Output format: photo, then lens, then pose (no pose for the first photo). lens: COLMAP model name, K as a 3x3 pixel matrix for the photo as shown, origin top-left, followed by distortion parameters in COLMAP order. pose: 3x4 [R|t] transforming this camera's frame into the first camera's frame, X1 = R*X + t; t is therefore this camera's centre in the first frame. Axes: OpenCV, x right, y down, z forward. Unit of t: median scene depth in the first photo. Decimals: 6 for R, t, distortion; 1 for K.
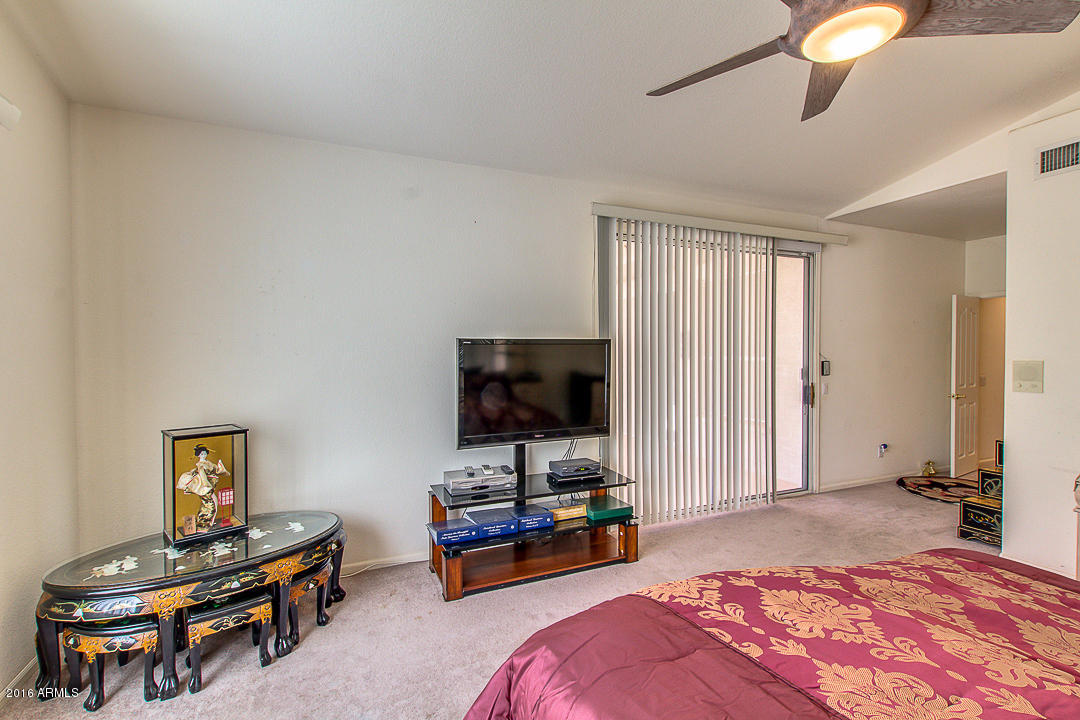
lens RADIAL K [[495.1, 0, 539.9], [0, 495.1, 361.9], [0, 0, 1]] dist [0.001906, -0.000898]
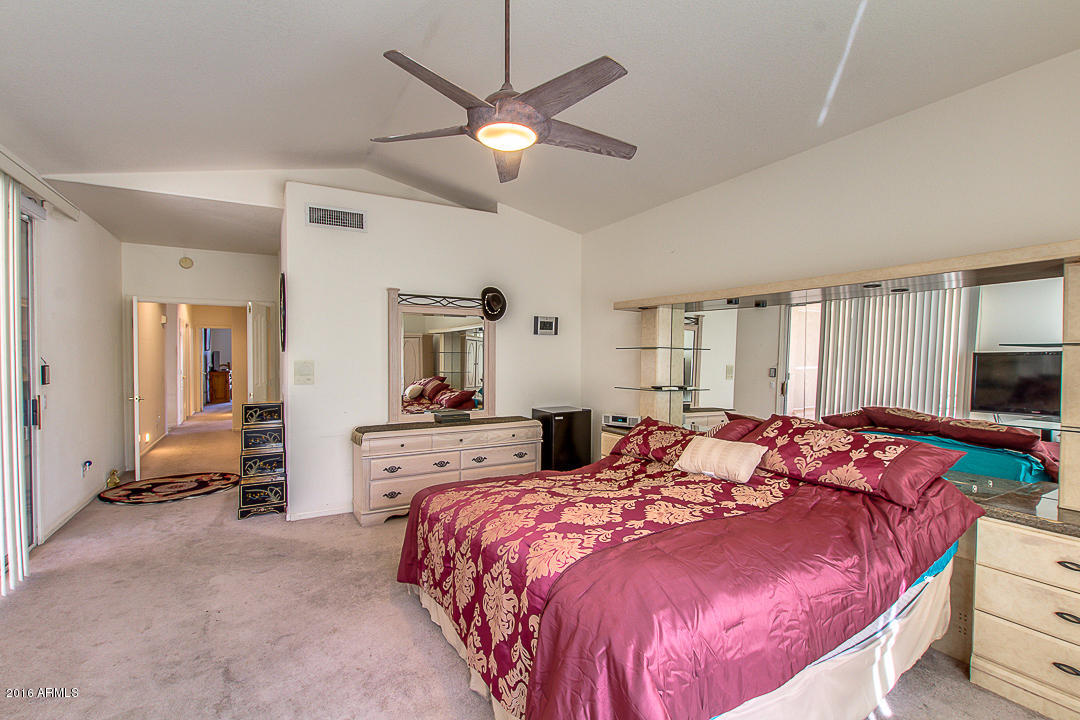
lens RADIAL K [[495.1, 0, 539.9], [0, 495.1, 361.9], [0, 0, 1]] dist [0.001906, -0.000898]
pose [[-0.105865, -0.014551, 0.994274, -0.374907], [0.019288, 0.999675, 0.016684, -0.008559], [-0.994193, 0.020944, -0.105550, 0.476955]]
